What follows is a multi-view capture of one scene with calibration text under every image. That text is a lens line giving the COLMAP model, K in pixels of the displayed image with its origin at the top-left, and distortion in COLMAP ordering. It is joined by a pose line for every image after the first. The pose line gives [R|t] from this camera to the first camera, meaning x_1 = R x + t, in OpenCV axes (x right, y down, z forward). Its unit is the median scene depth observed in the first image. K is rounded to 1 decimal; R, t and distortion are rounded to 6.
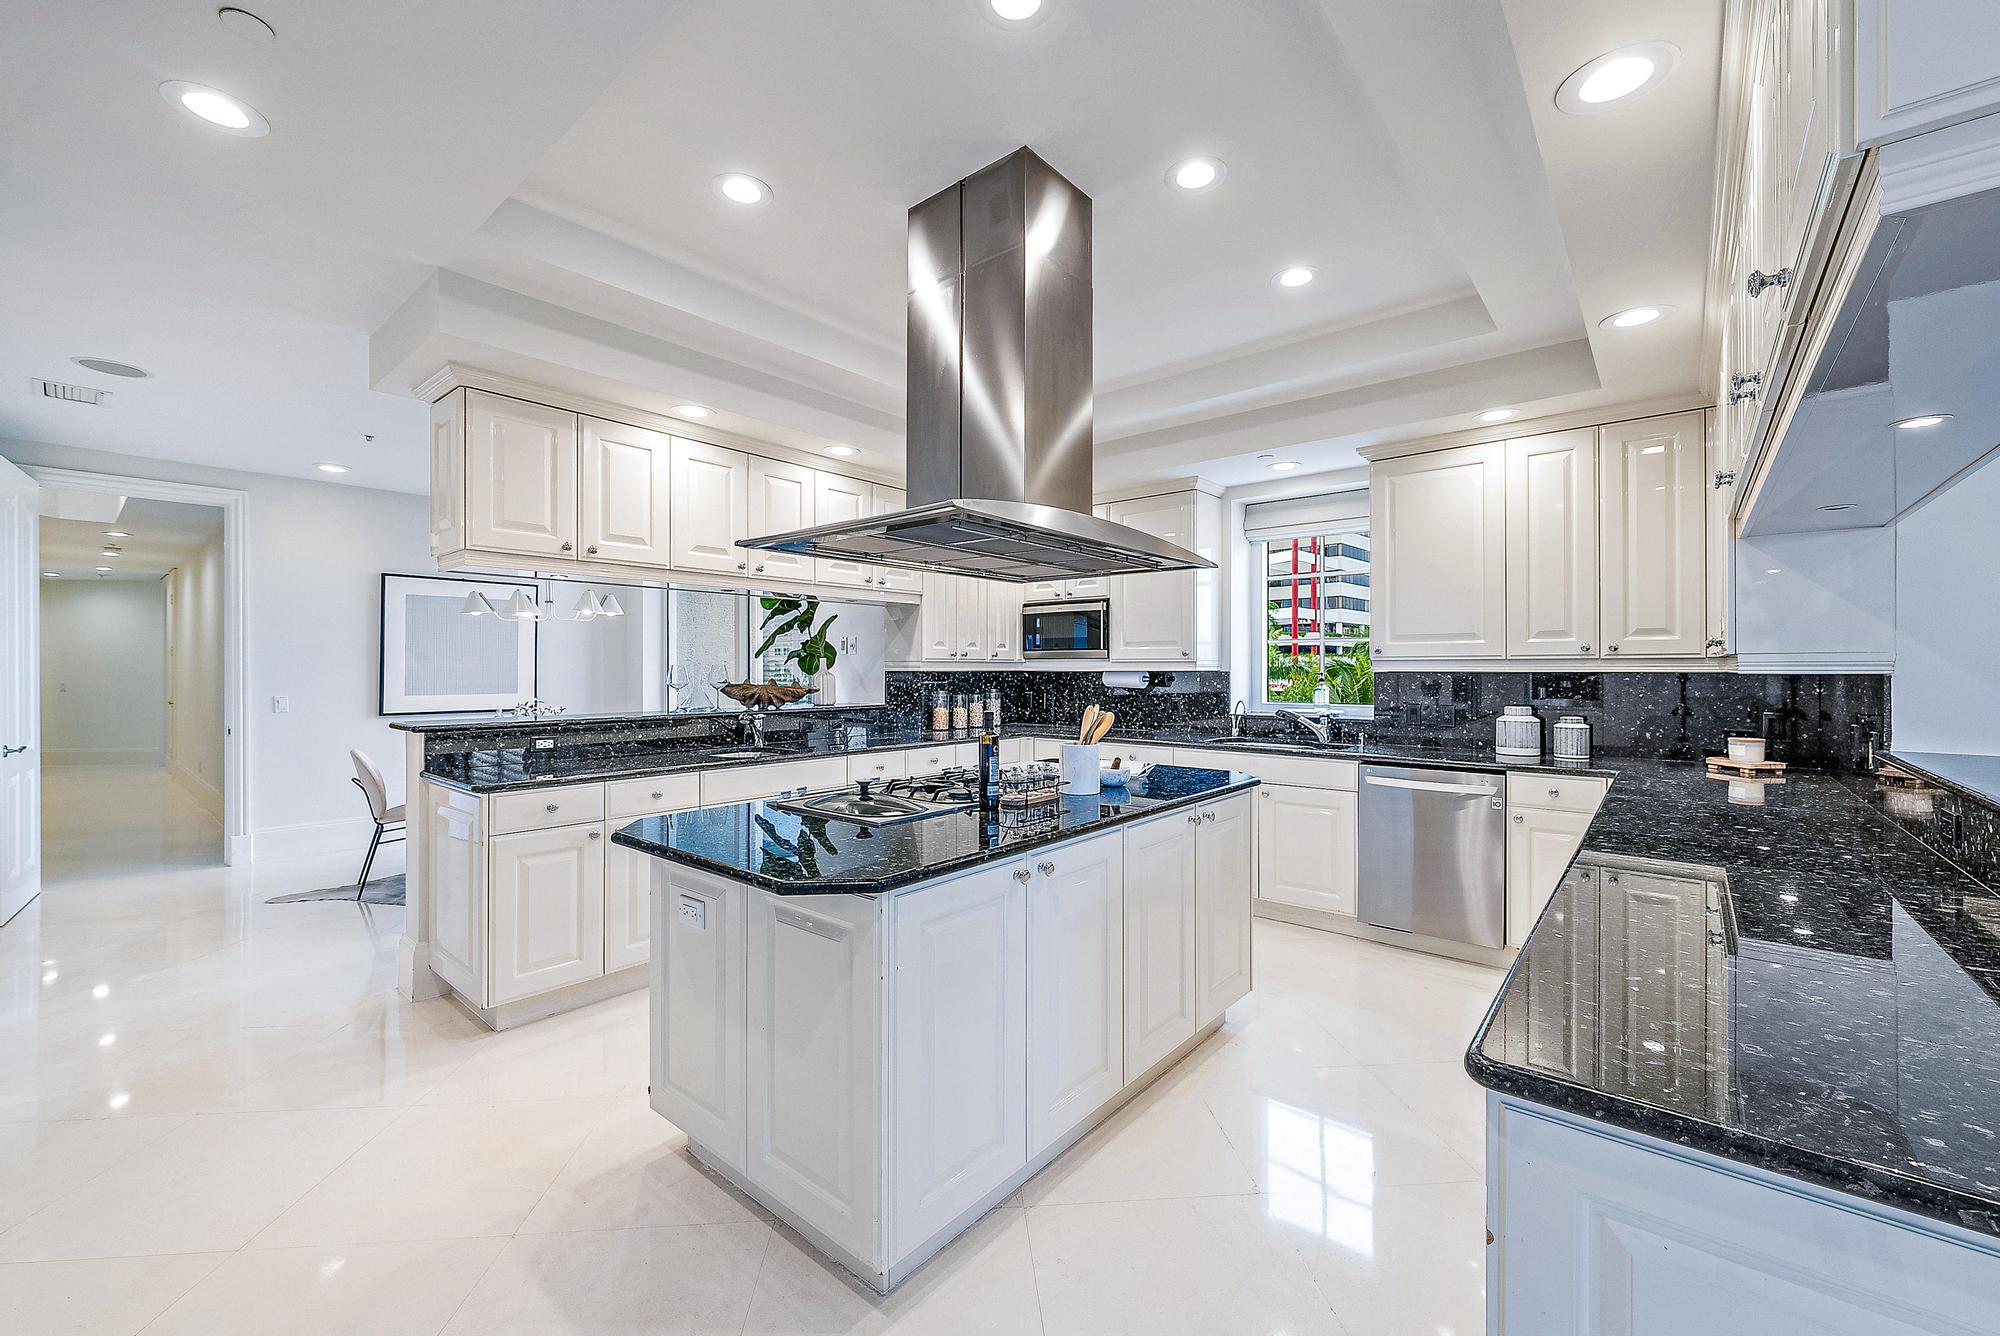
lens RADIAL K [[798.1, 0, 998.8], [0, 798.1, 653.1], [0, 0, 1]] dist [0.001264, 0.000127]
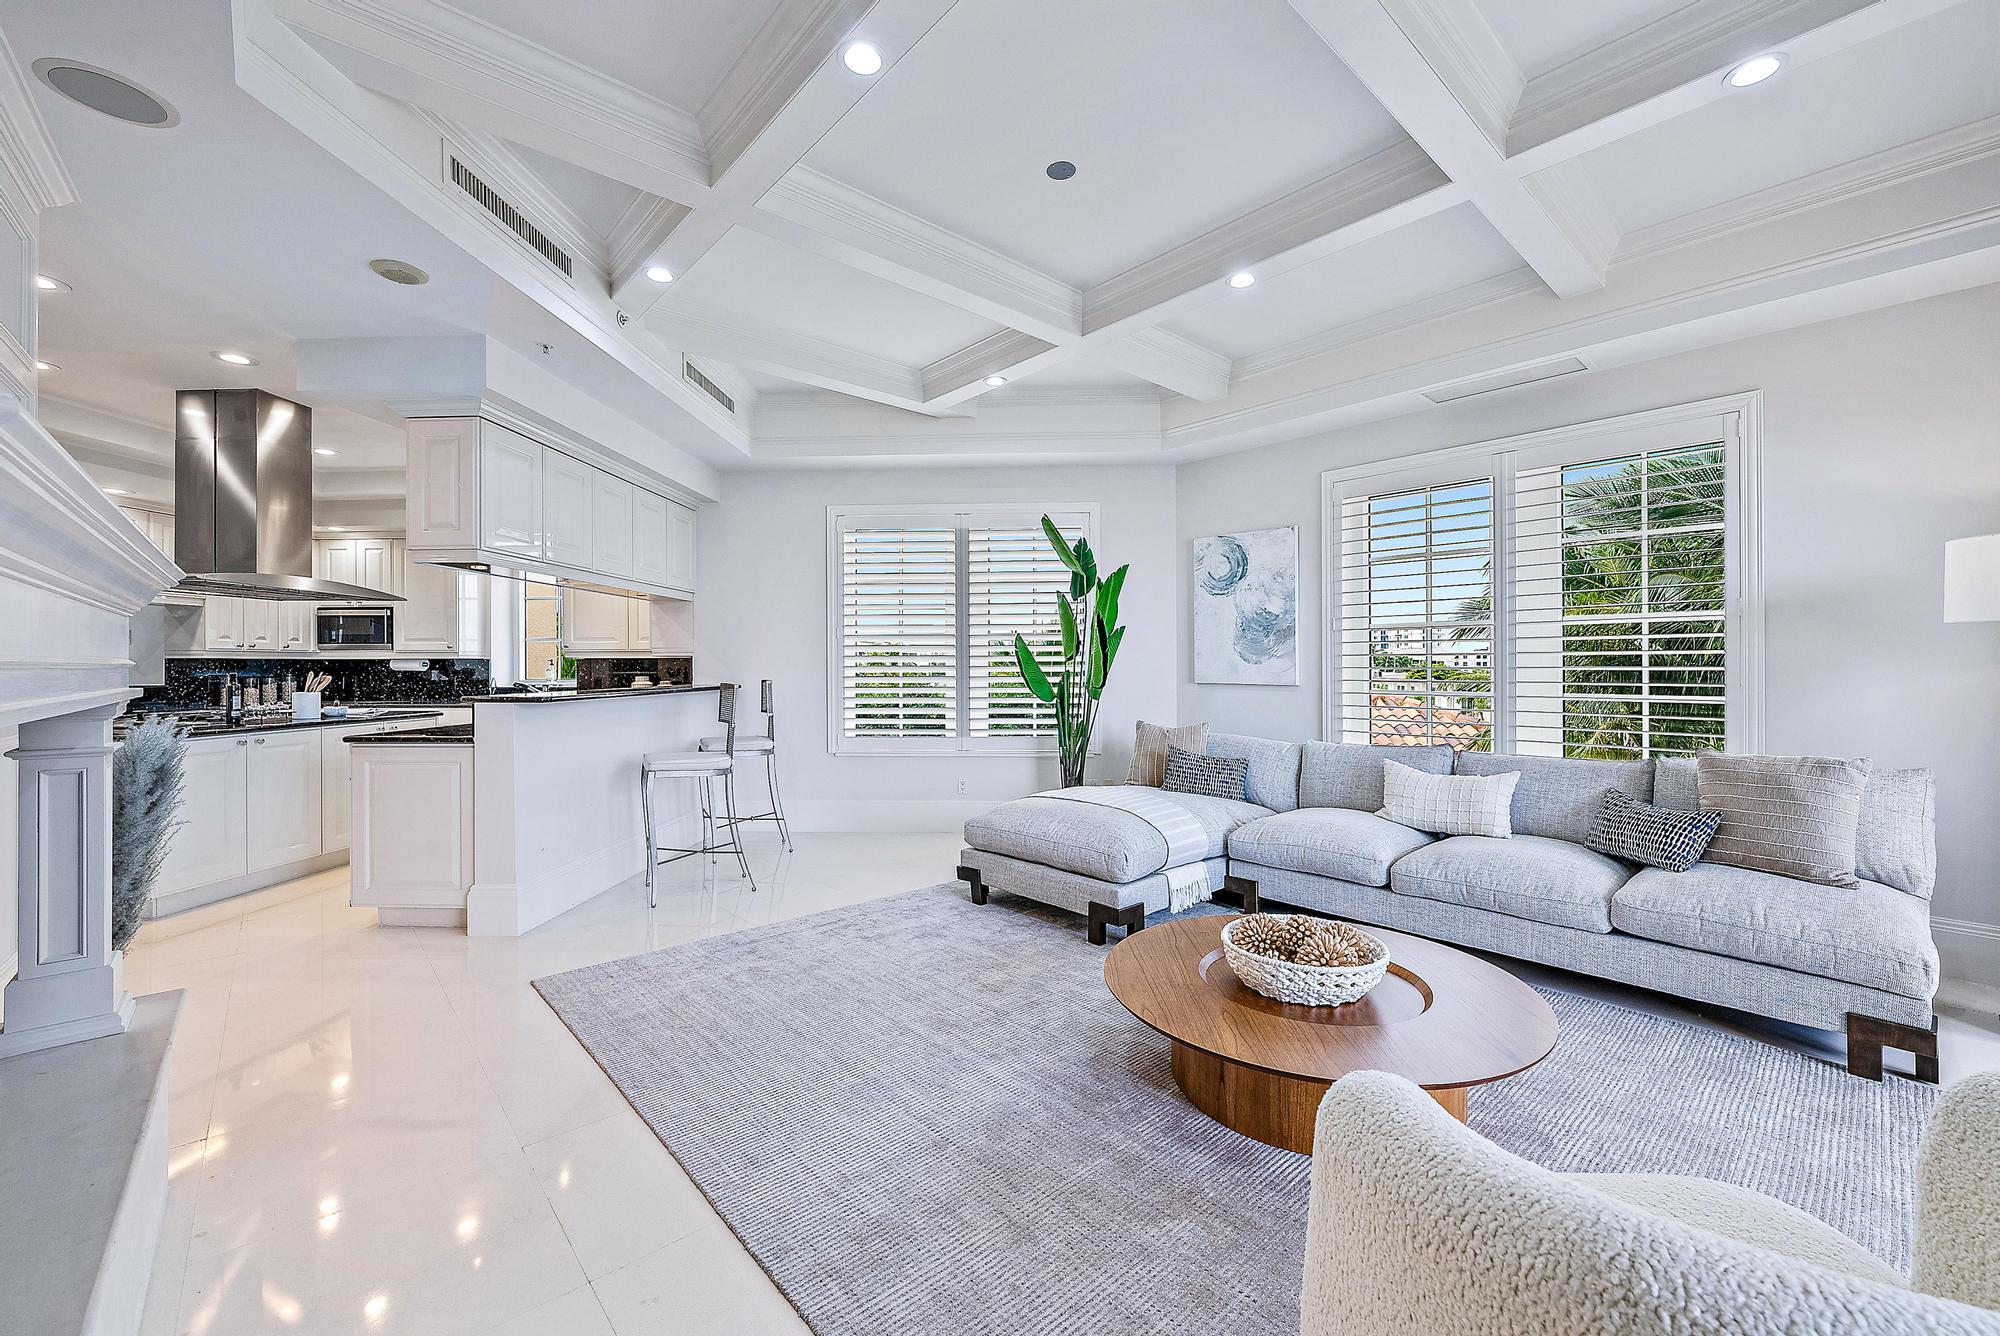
lens RADIAL K [[798.1, 0, 998.8], [0, 798.1, 653.1], [0, 0, 1]] dist [0.001264, 0.000127]
pose [[0.796755, 0.005278, 0.604280, 0.140223], [-0.010345, 0.999934, 0.004907, -0.005577], [-0.604214, -0.010161, 0.796757, -0.773868]]
